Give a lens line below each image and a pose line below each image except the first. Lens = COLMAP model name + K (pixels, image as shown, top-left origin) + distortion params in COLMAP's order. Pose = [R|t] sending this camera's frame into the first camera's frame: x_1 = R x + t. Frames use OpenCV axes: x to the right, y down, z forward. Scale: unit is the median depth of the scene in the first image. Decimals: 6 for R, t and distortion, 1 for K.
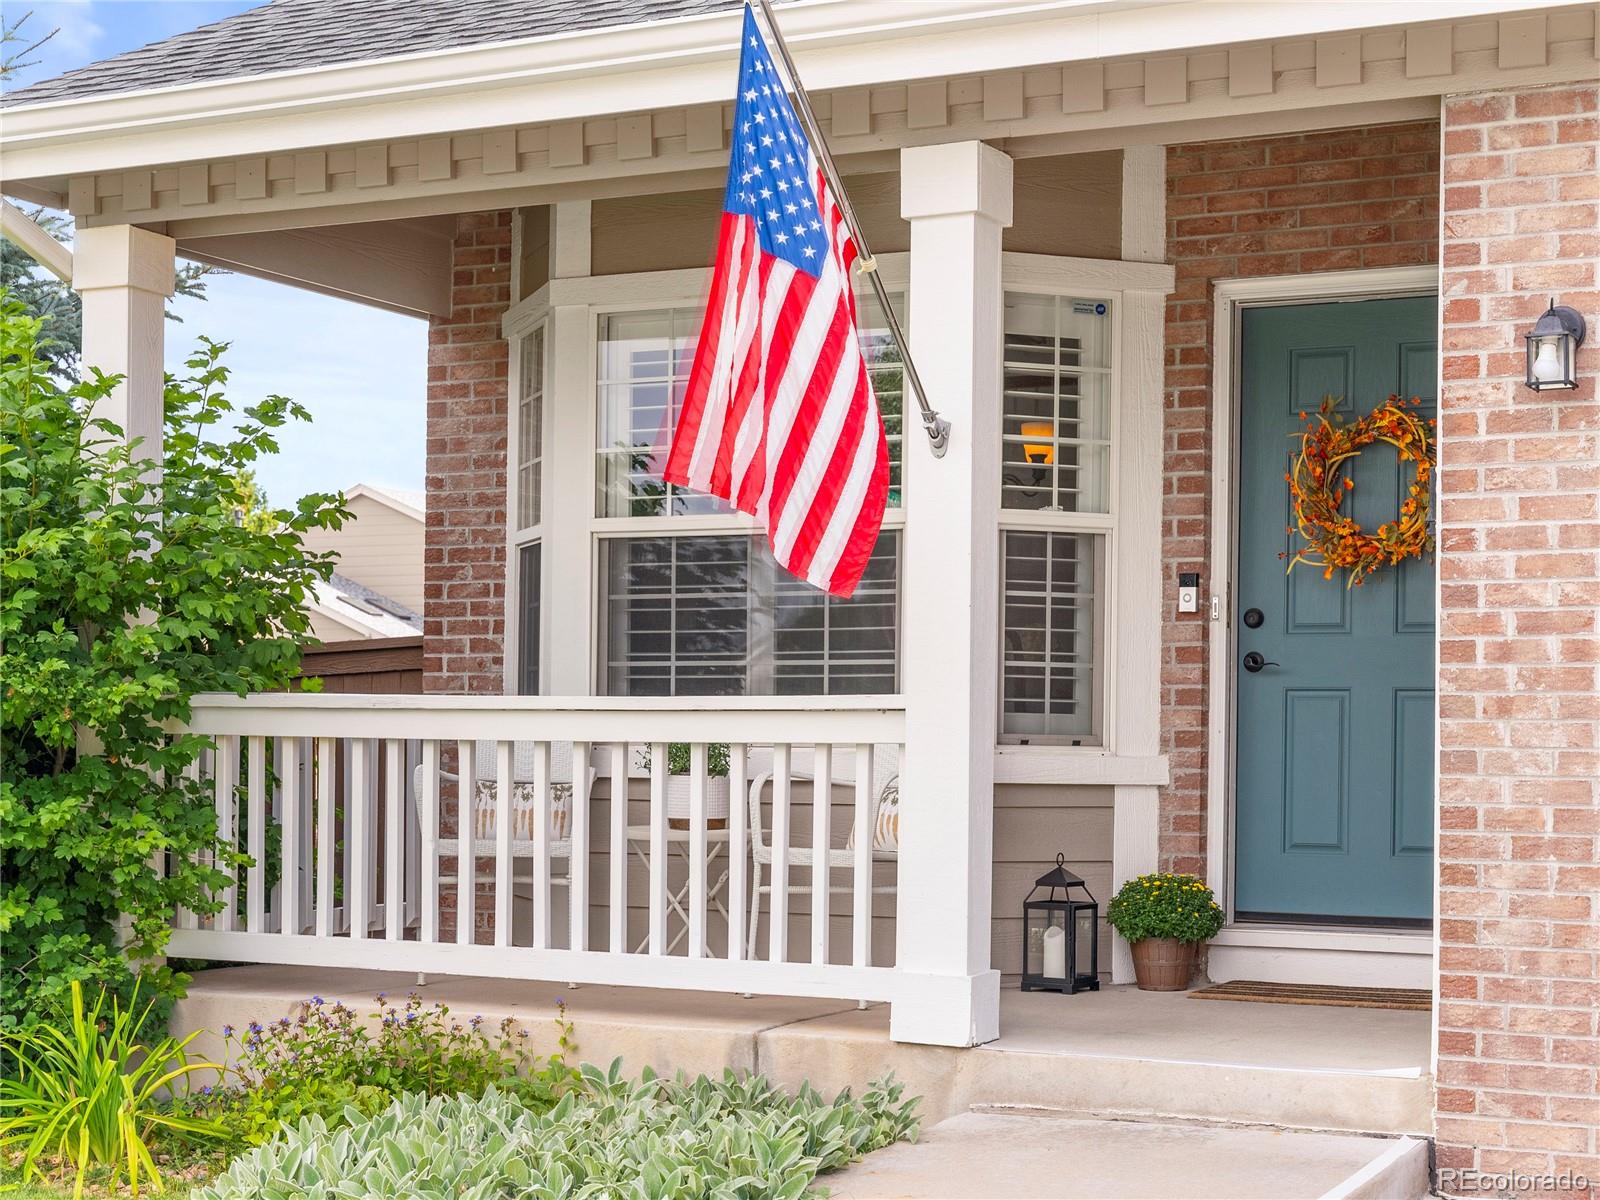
lens RADIAL K [[2854.1, 0, 800.2], [0, 2854.1, 612.1], [0, 0, 1]] dist [0.012223, 0.000000]
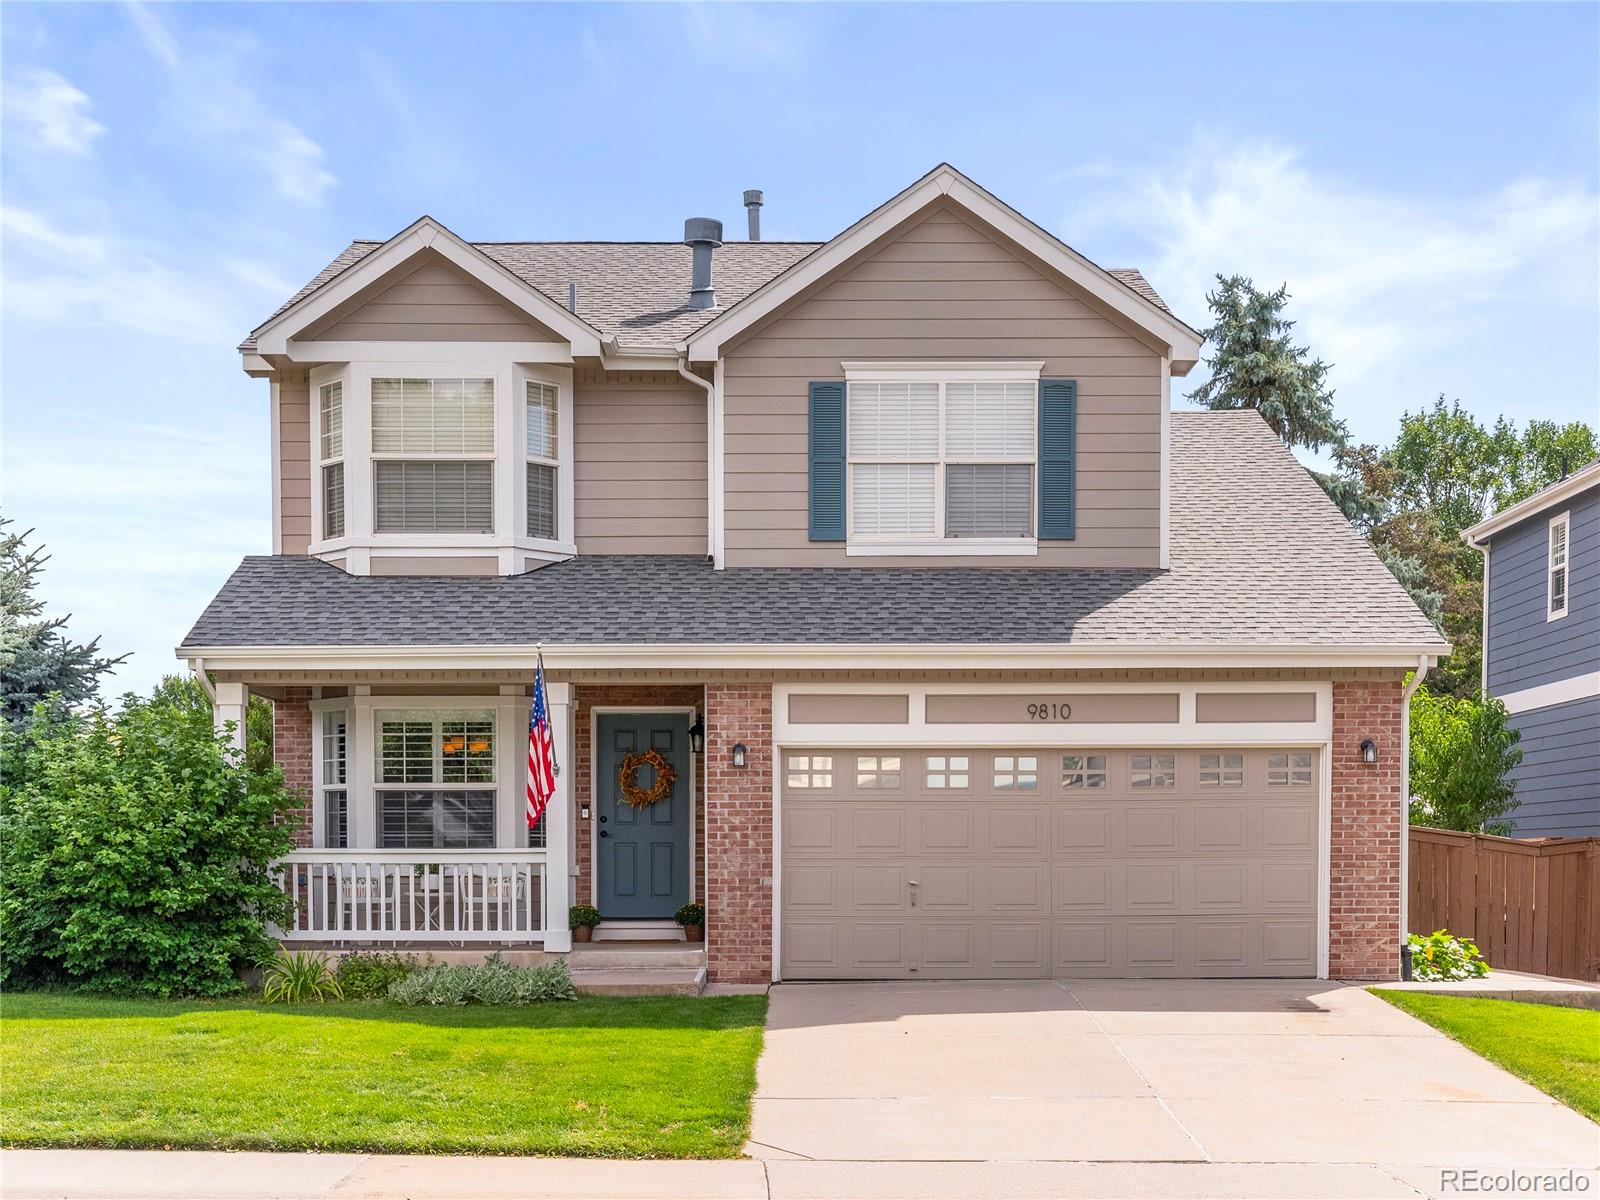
lens RADIAL K [[1903.3, 0, 796.9], [0, 1903.3, 598.0], [0, 0, 1]] dist [-0.002161, 0.000000]
pose [[0.906915, 0.045557, 0.418844, -0.590116], [-0.008317, 0.995879, -0.090311, -0.058799], [-0.421232, 0.078421, 0.903556, -1.068463]]
